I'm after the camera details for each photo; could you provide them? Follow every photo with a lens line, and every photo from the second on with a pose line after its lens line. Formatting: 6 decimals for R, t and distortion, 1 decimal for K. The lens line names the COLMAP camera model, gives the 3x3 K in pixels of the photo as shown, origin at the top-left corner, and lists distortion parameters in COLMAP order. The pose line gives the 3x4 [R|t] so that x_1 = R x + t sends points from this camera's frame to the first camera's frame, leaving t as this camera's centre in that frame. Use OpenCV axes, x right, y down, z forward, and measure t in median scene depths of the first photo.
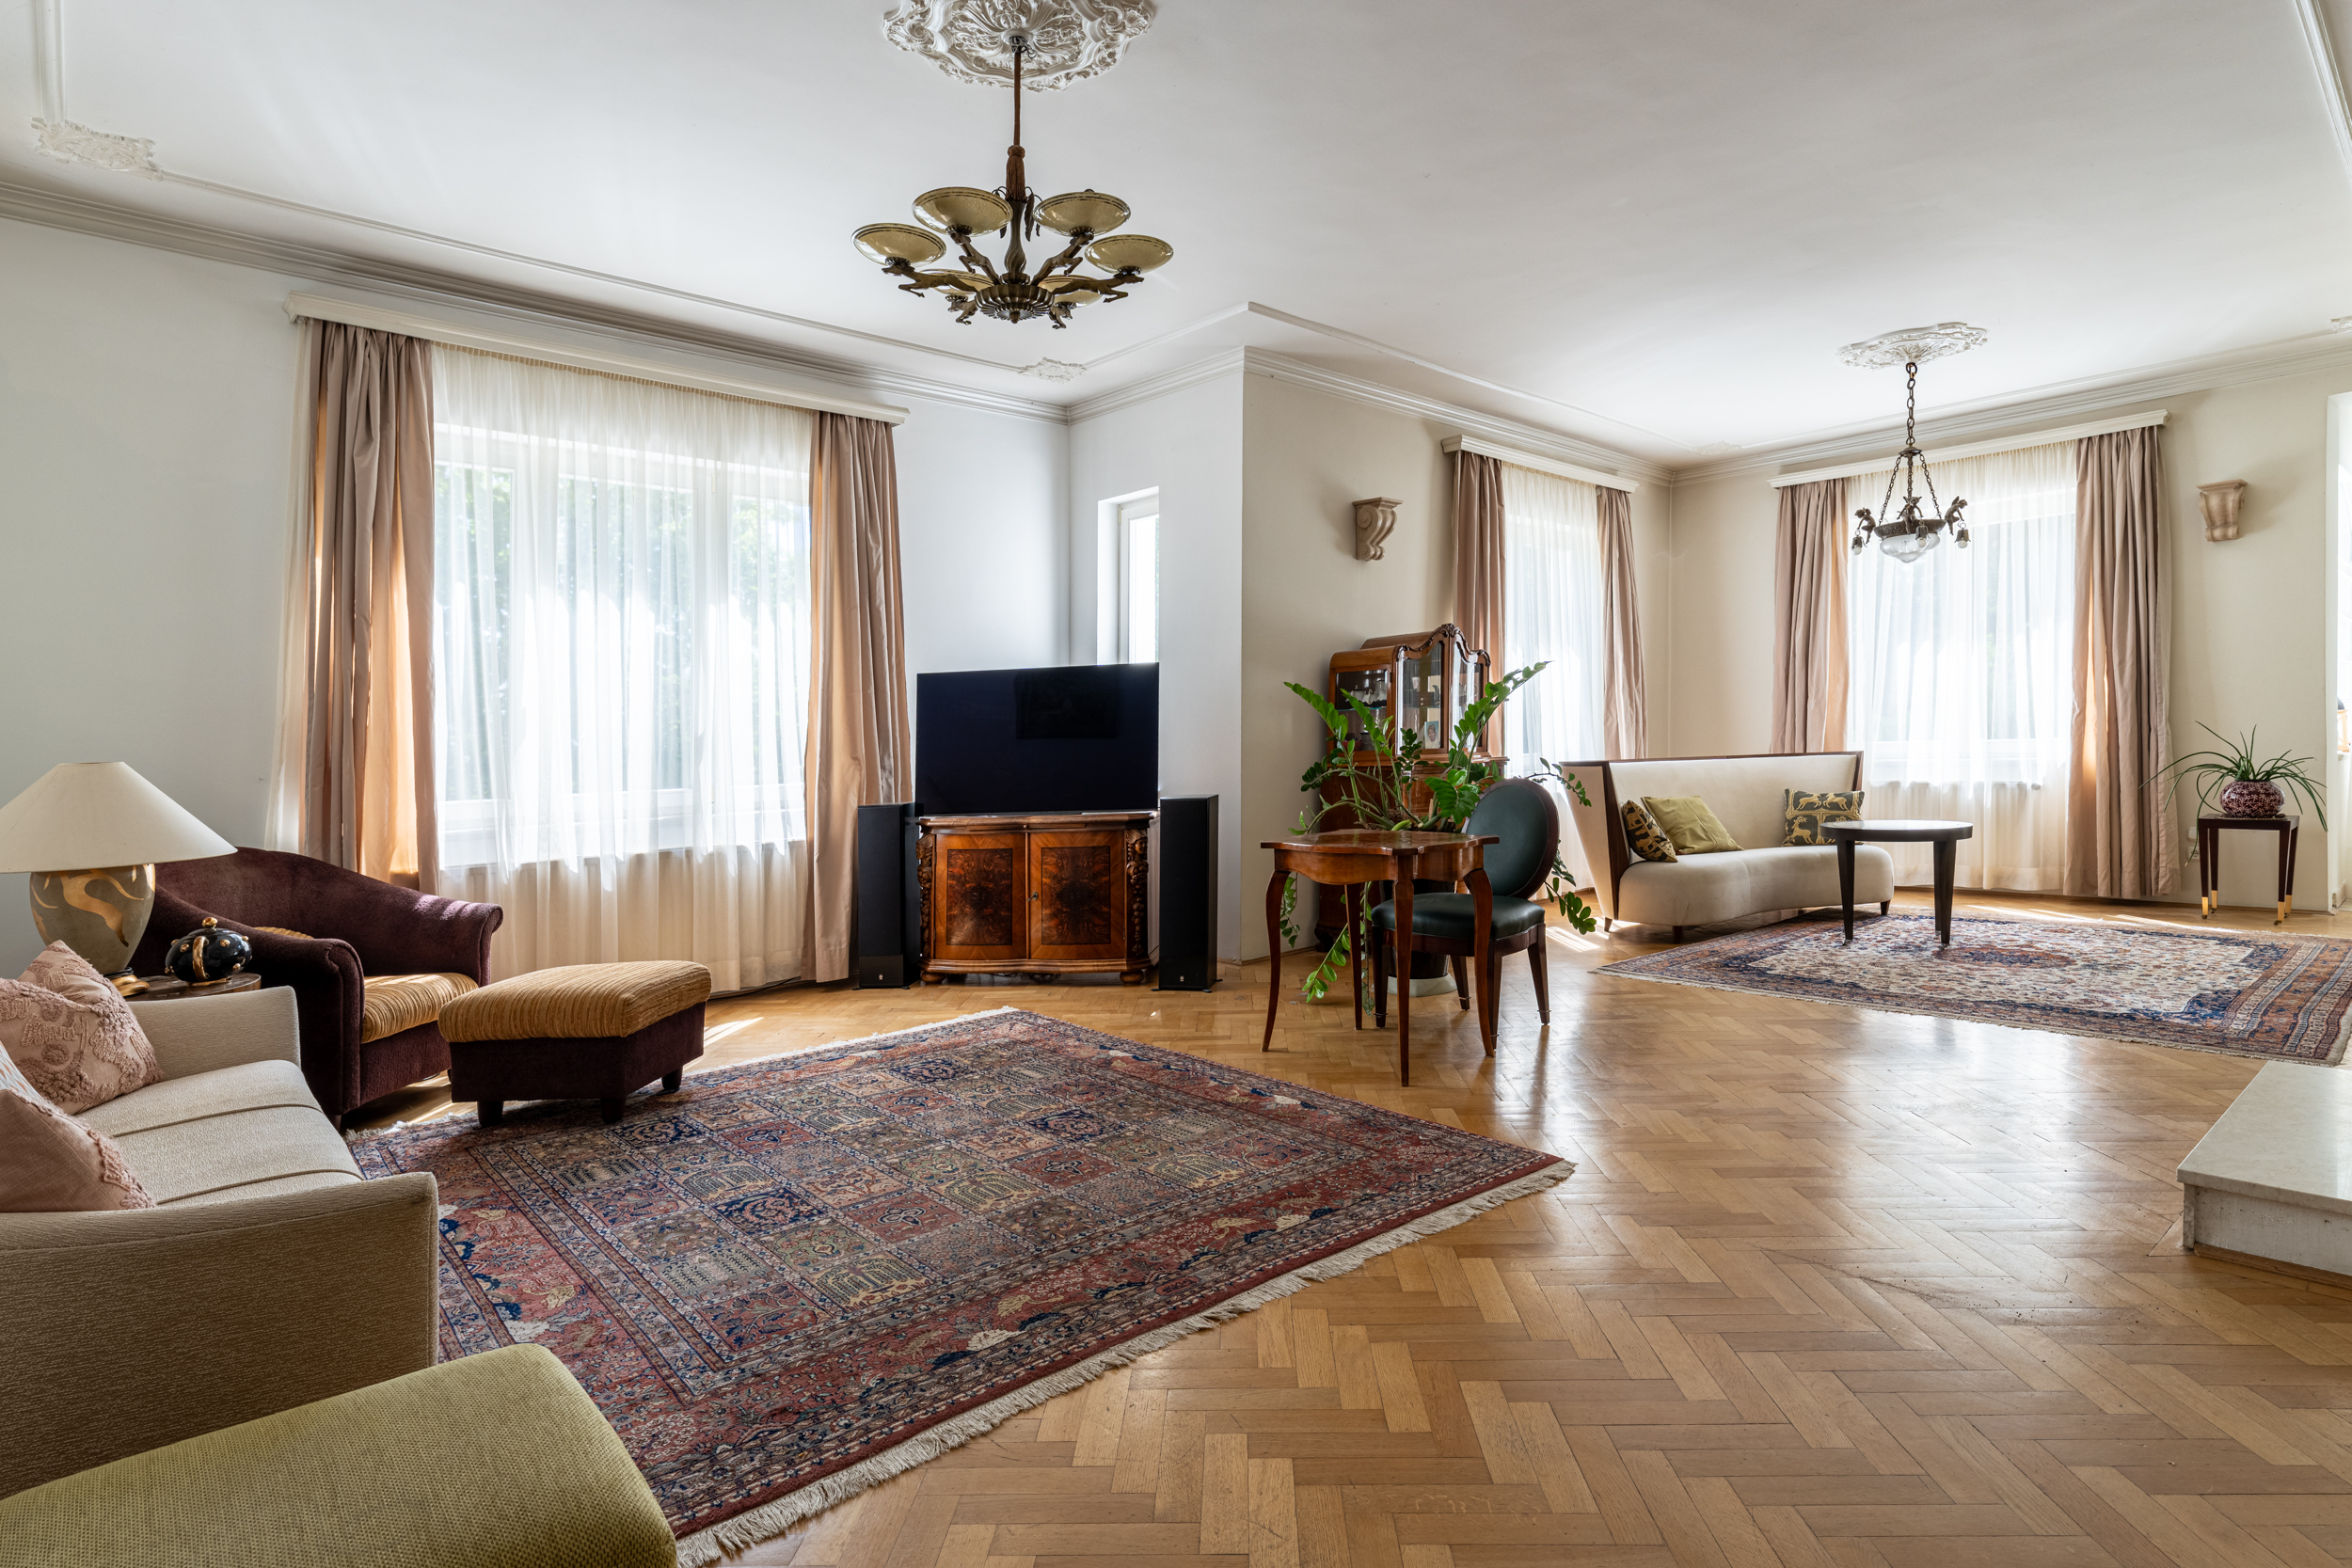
lens RADIAL K [[1220.2, 0, 1179.1], [0, 1220.2, 797.9], [0, 0, 1]] dist [0.001402, -0.000216]
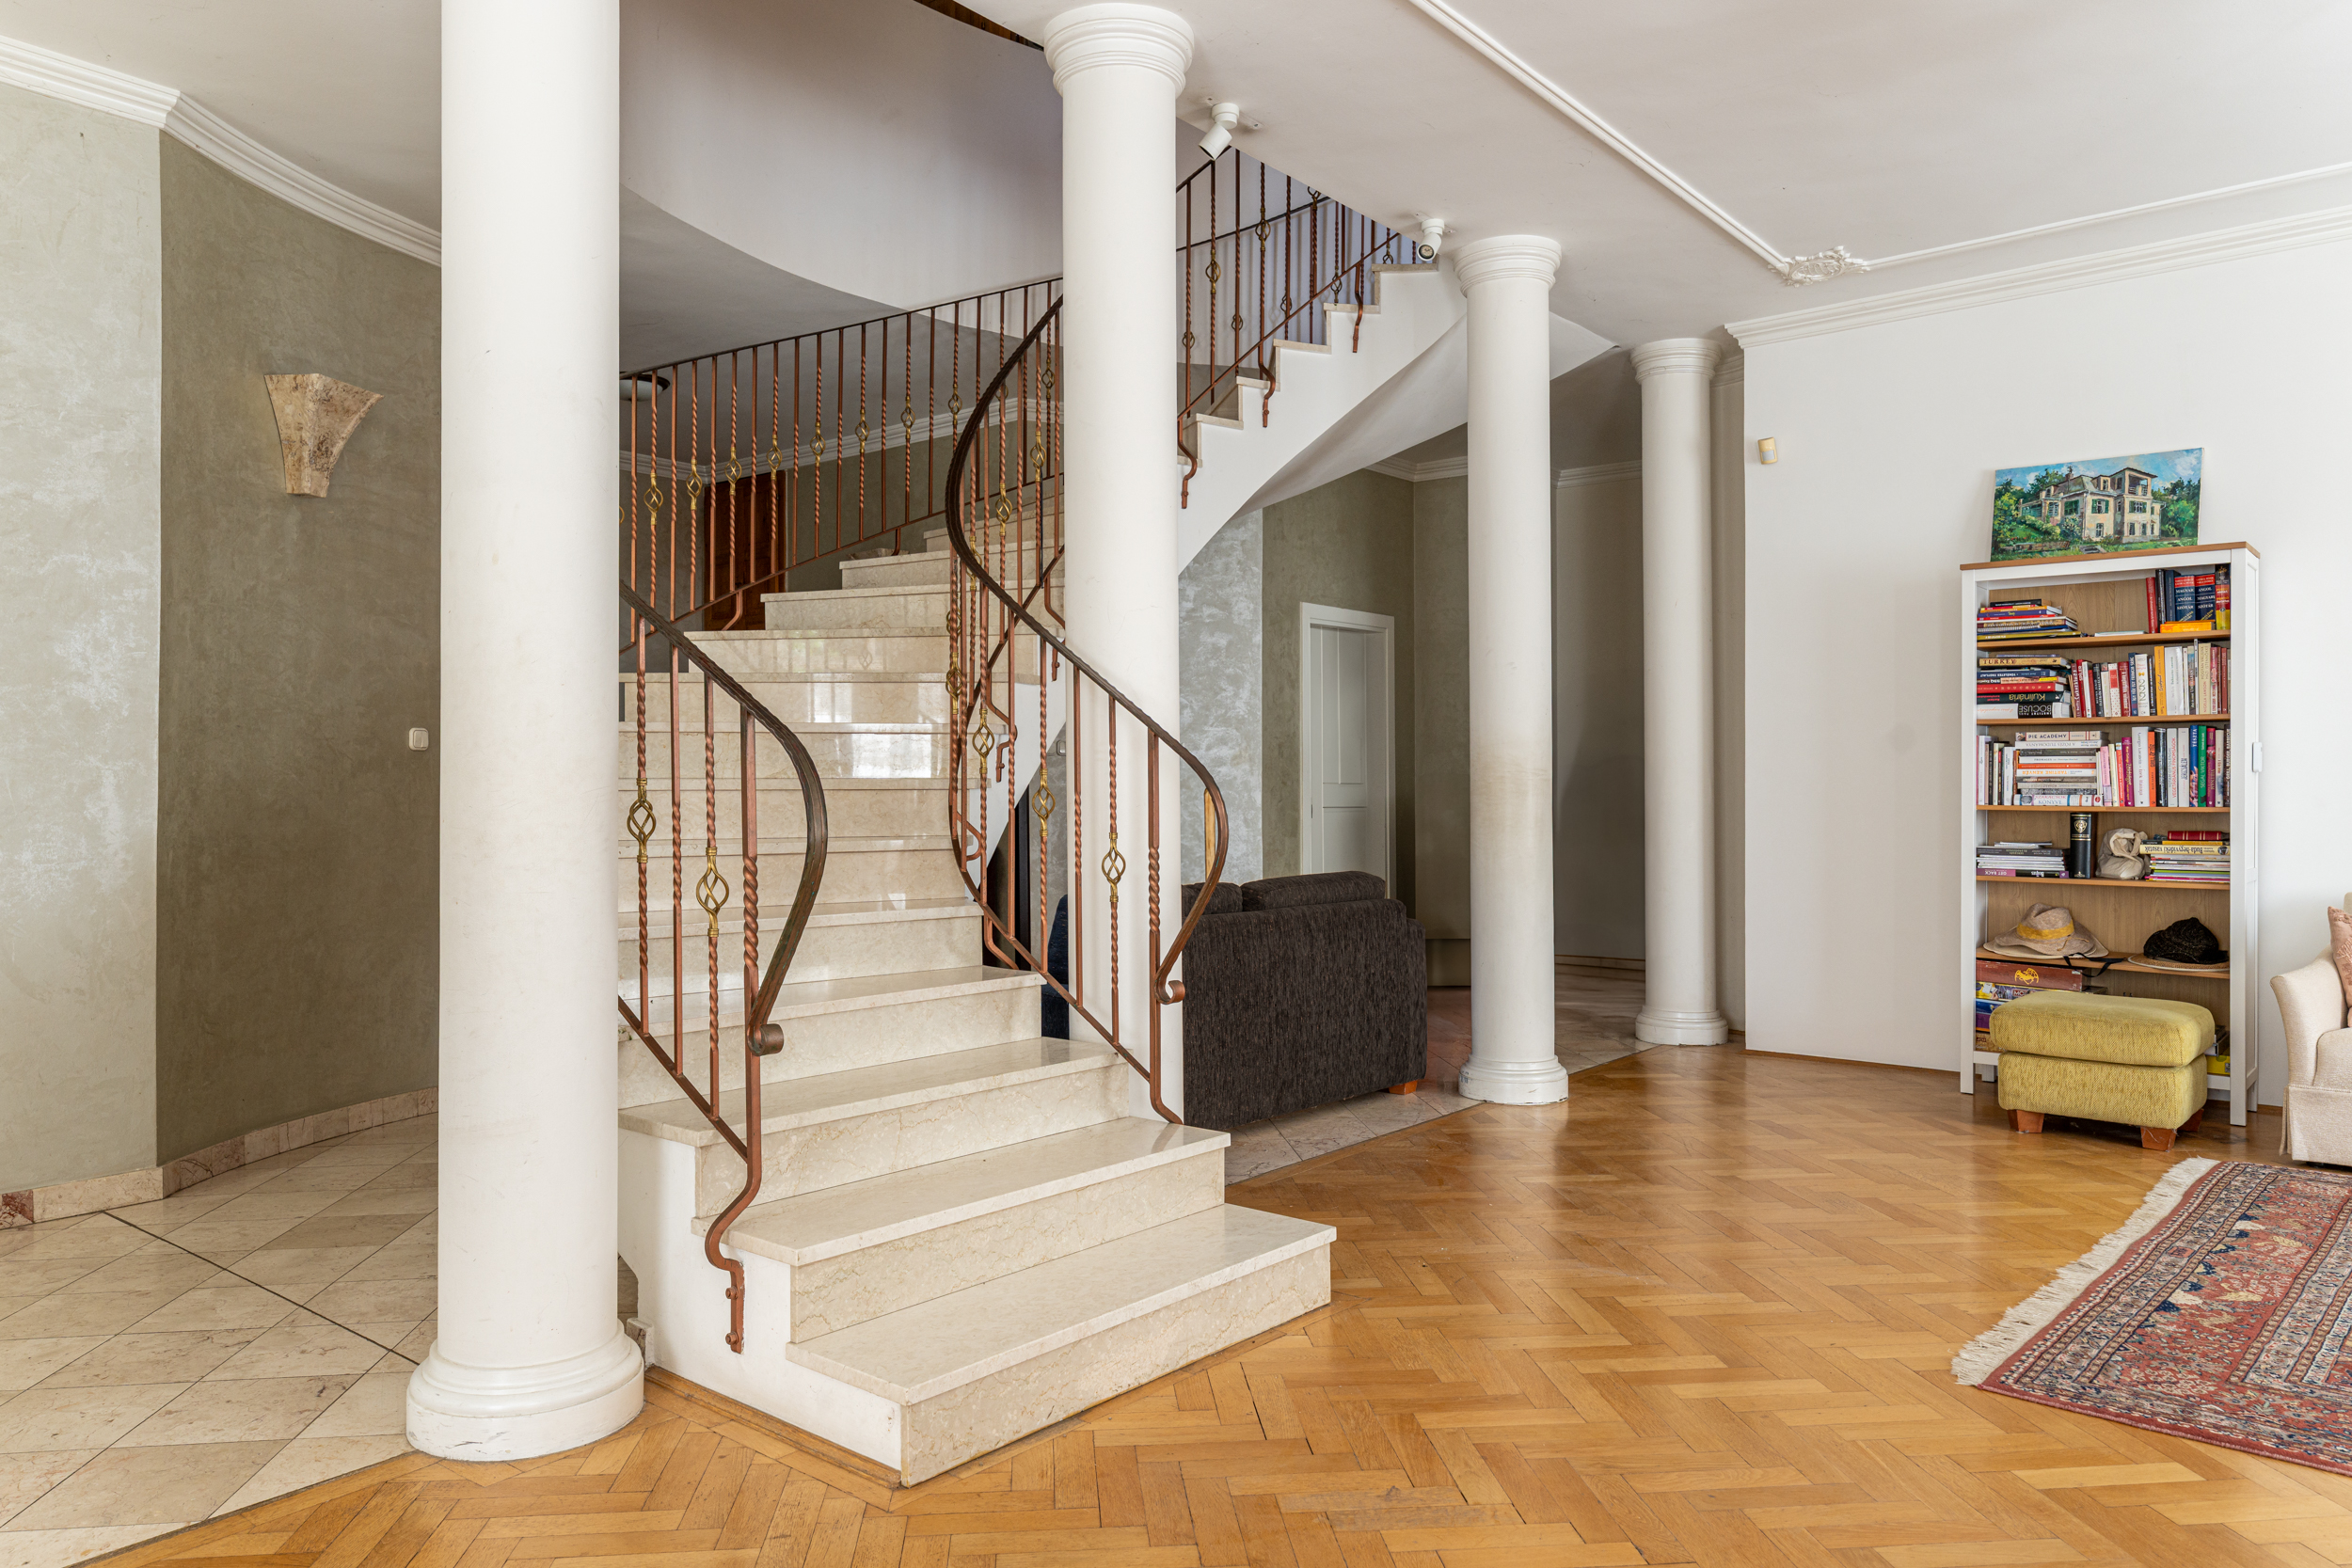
lens RADIAL K [[1580.1, 0, 1176.6], [0, 1580.1, 780.3], [0, 0, 1]] dist [0.003375, 0.000202]
pose [[-0.988777, 0.031259, -0.146091, 0.474163], [0.025776, 0.998896, 0.039275, -0.055153], [0.147157, 0.035069, -0.988491, 0.962027]]
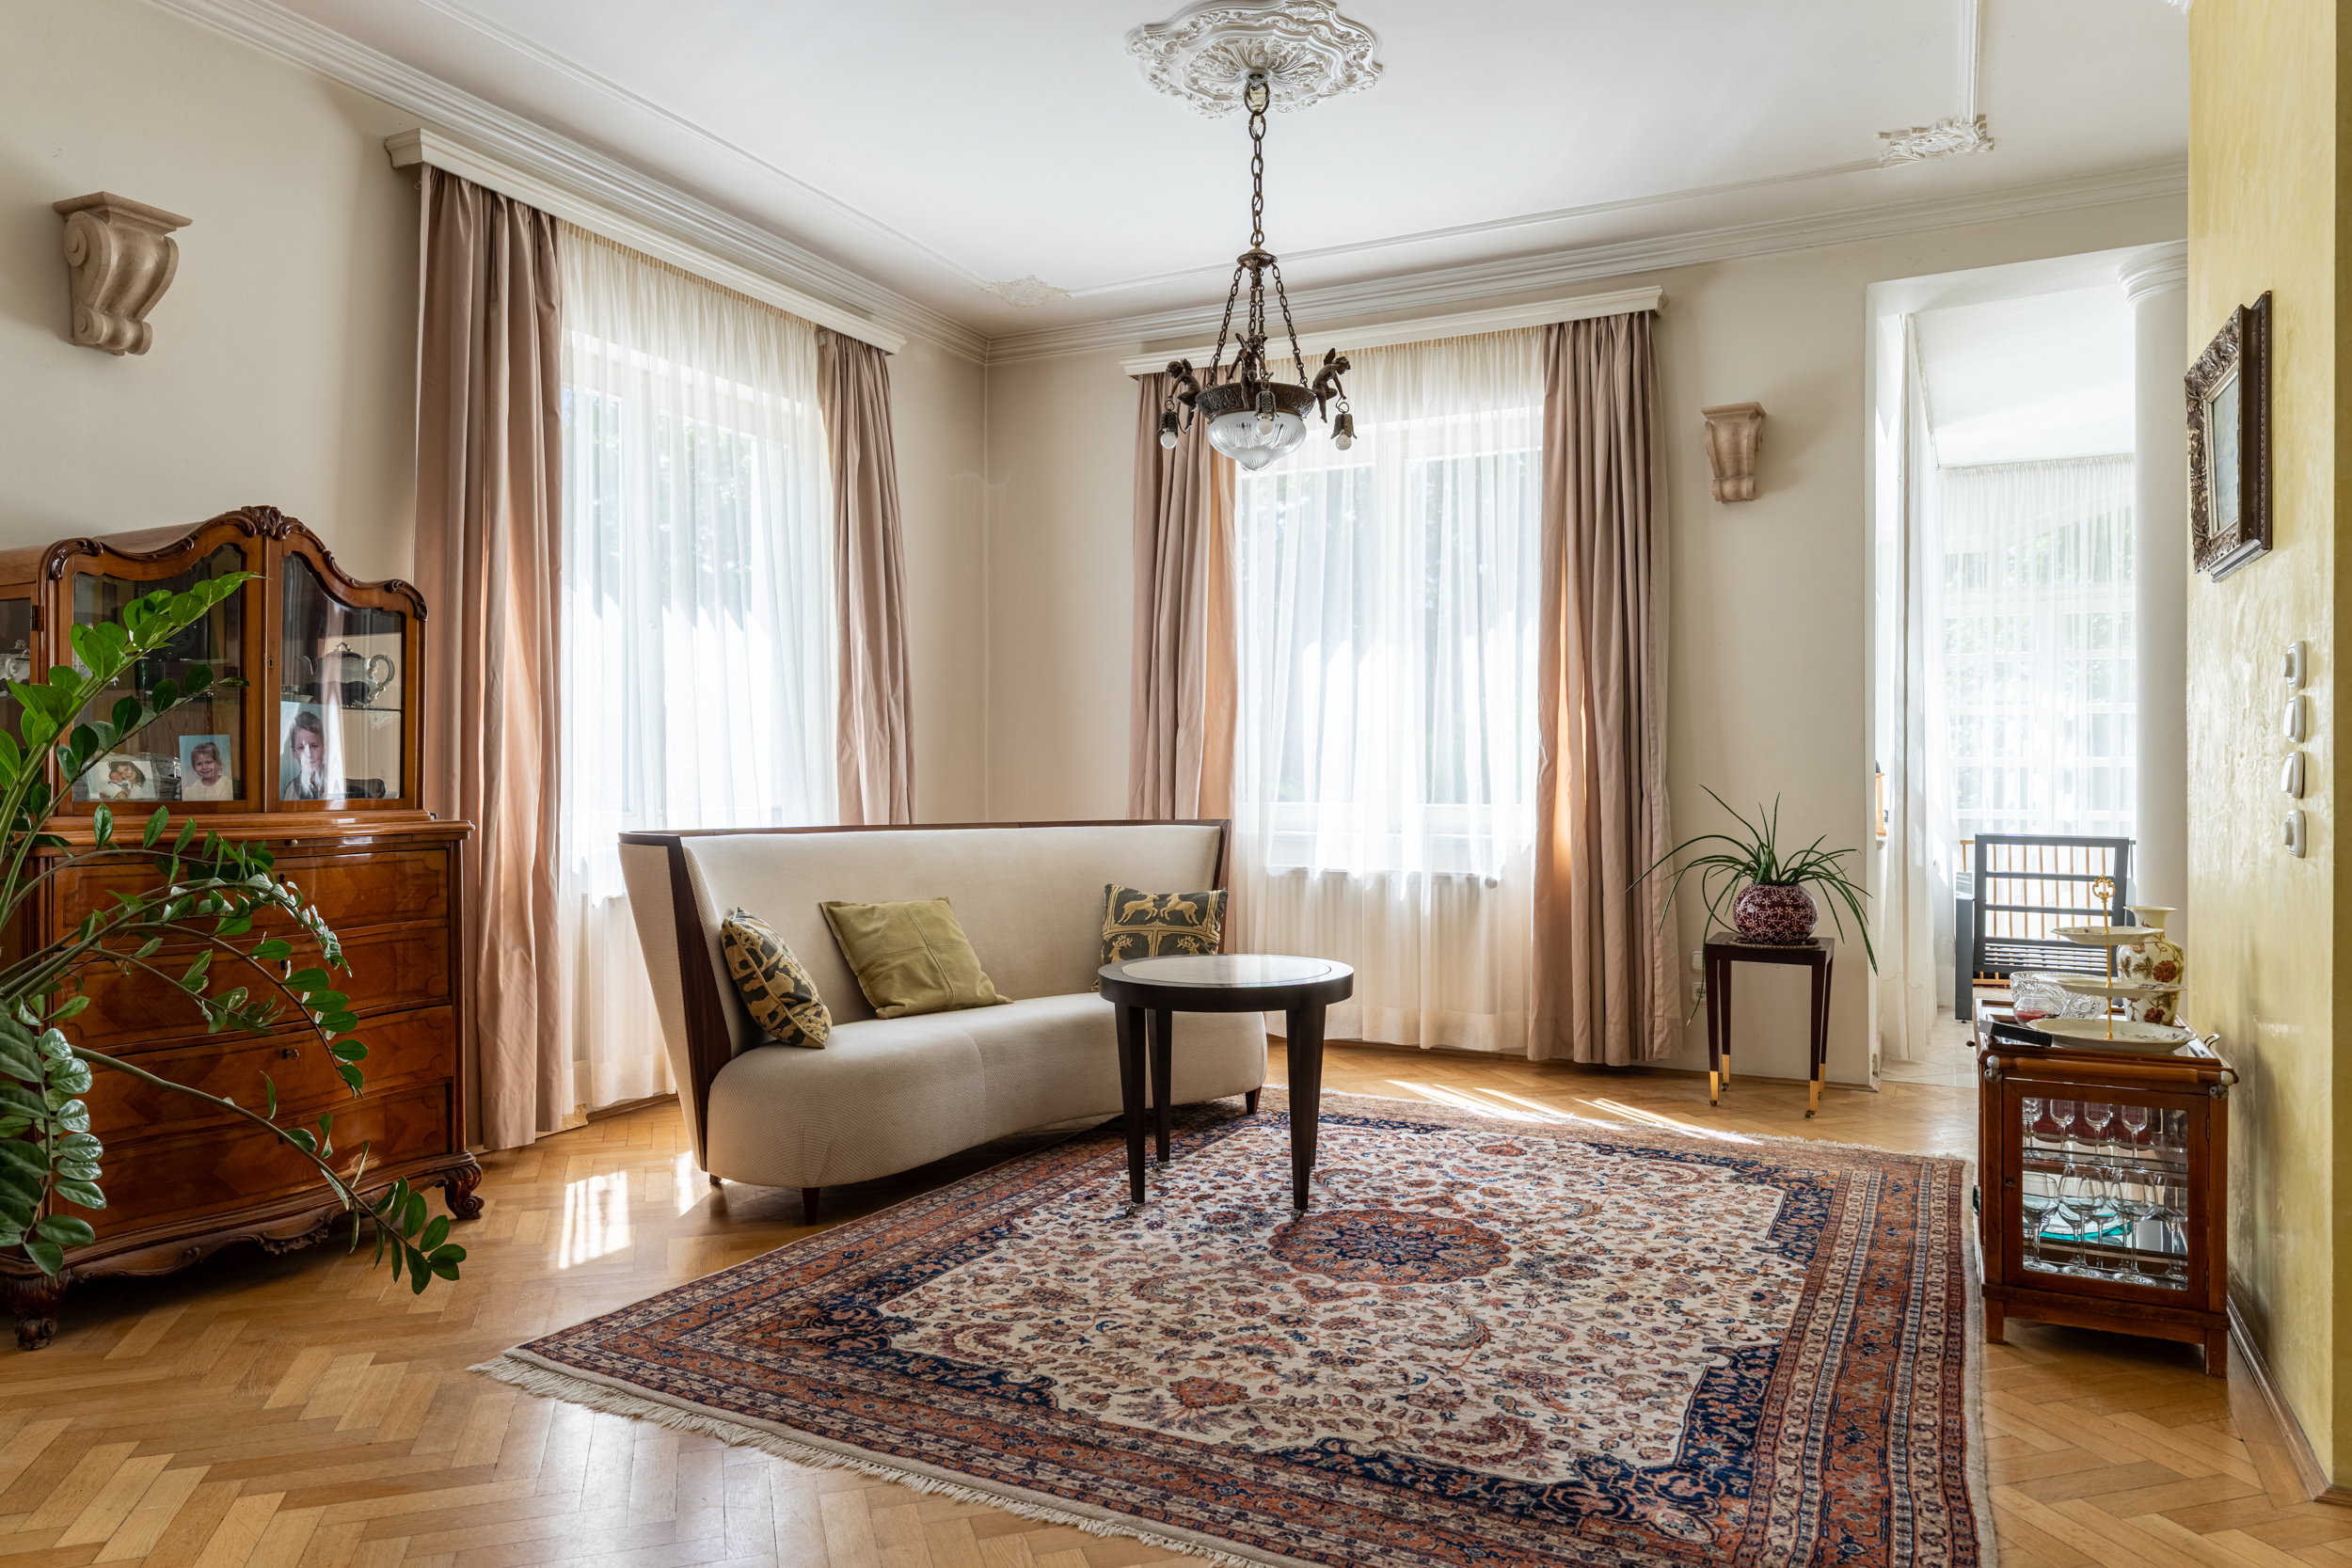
lens RADIAL K [[1516.2, 0, 1176.0], [0, 1516.2, 784.0], [0, 0, 1]] dist [0.003272, 0.002047]
pose [[0.936043, 0.027188, 0.350835, 0.351380], [-0.012501, 0.998951, -0.044061, -0.028892], [-0.351665, 0.036857, 0.935400, 0.419357]]
